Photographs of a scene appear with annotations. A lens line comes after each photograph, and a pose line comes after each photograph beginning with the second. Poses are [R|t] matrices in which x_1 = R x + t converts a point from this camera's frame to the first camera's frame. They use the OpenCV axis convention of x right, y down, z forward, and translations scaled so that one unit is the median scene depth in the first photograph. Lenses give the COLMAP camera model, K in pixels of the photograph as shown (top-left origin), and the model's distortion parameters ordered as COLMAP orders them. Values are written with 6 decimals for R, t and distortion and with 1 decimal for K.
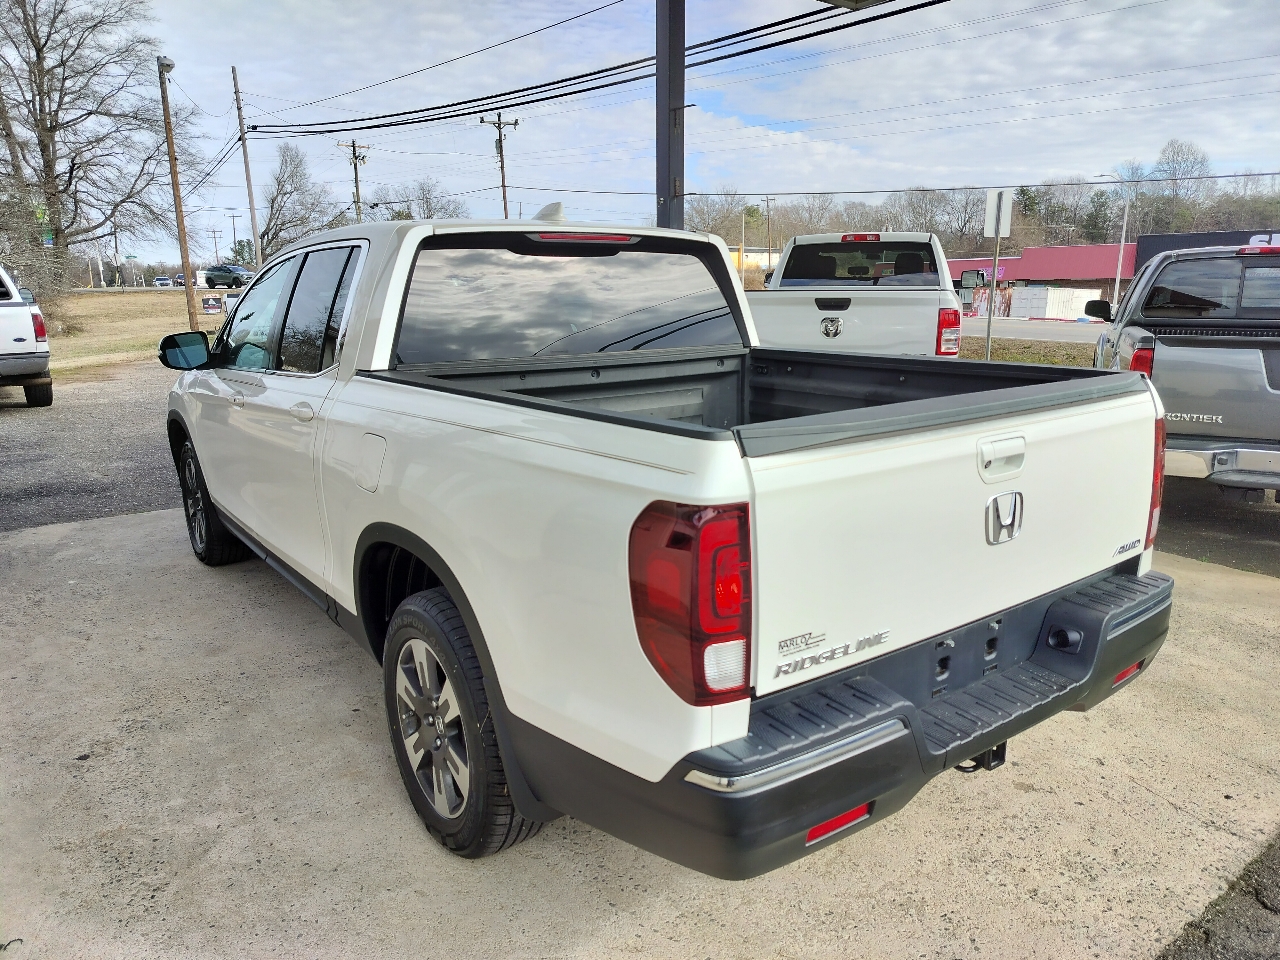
lens RADIAL K [[930.2, 0, 644.8], [0, 930.2, 453.5], [0, 0, 1]] dist [-0.000874, -0.001995]
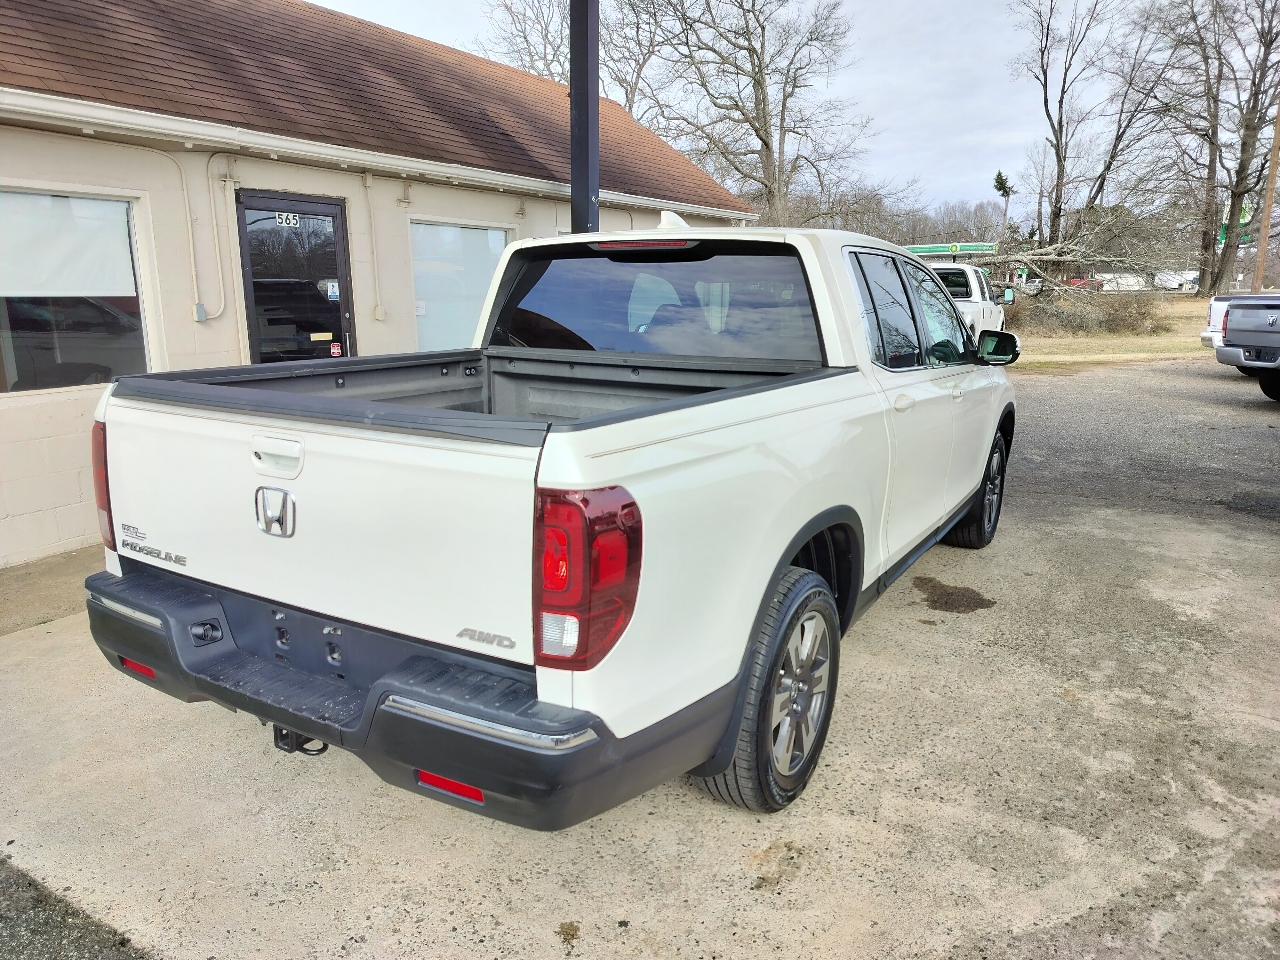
lens RADIAL K [[910.9, 0, 634.0], [0, 910.9, 485.3], [0, 0, 1]] dist [0.041864, -0.052672]
pose [[0.354581, 0.208655, -0.911447, 1.450258], [-0.176291, 0.972219, 0.153985, -0.189415], [0.918256, 0.106079, 0.381515, 0.967607]]
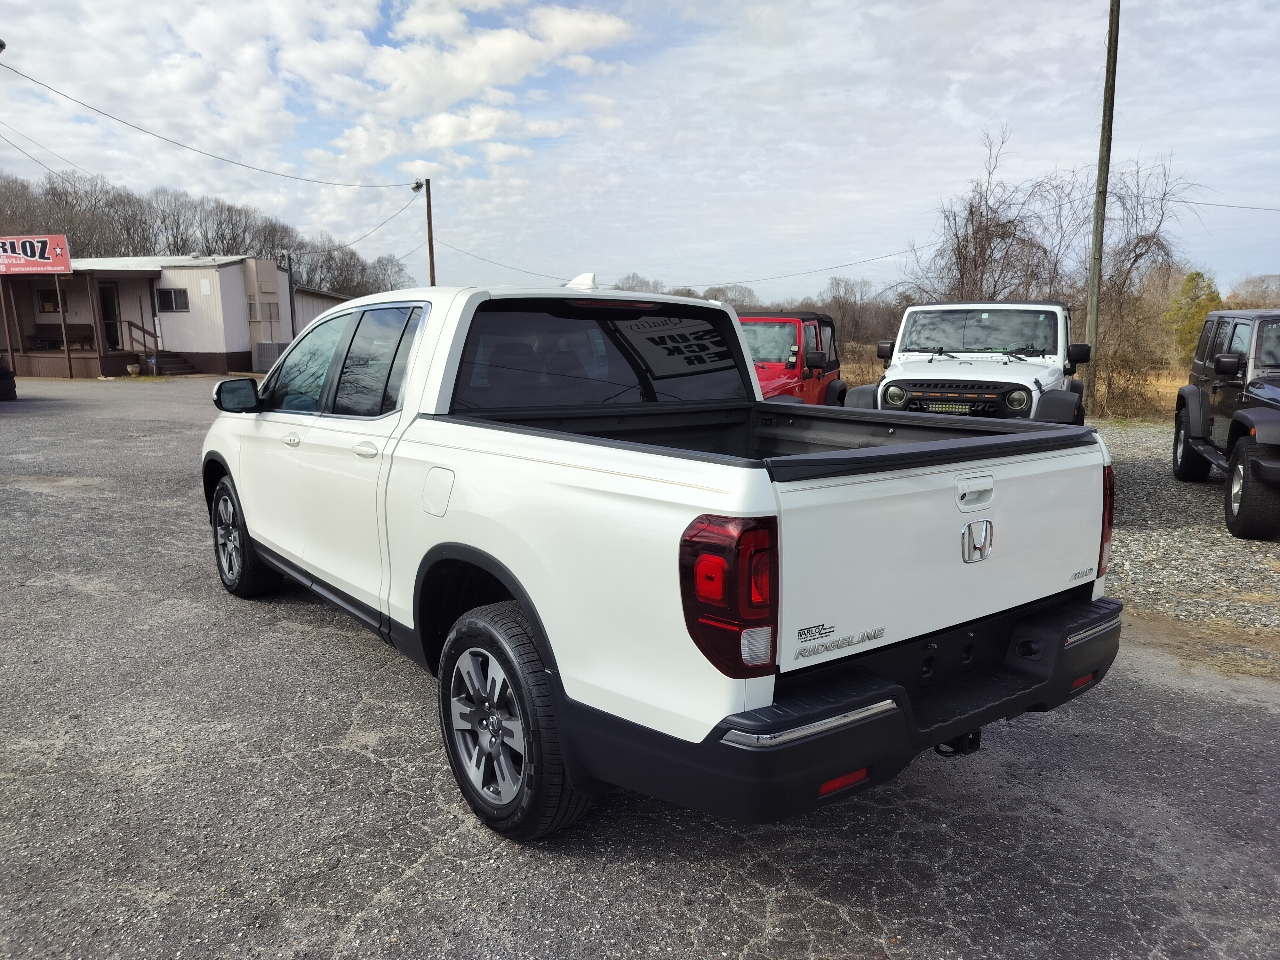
lens RADIAL K [[930.2, 0, 644.8], [0, 930.2, 453.5], [0, 0, 1]] dist [-0.000874, -0.001995]
pose [[0.999687, 0.019051, 0.016207, -0.072141], [-0.018016, 0.997927, -0.061787, 0.036422], [-0.017351, 0.061476, 0.997958, -0.219204]]
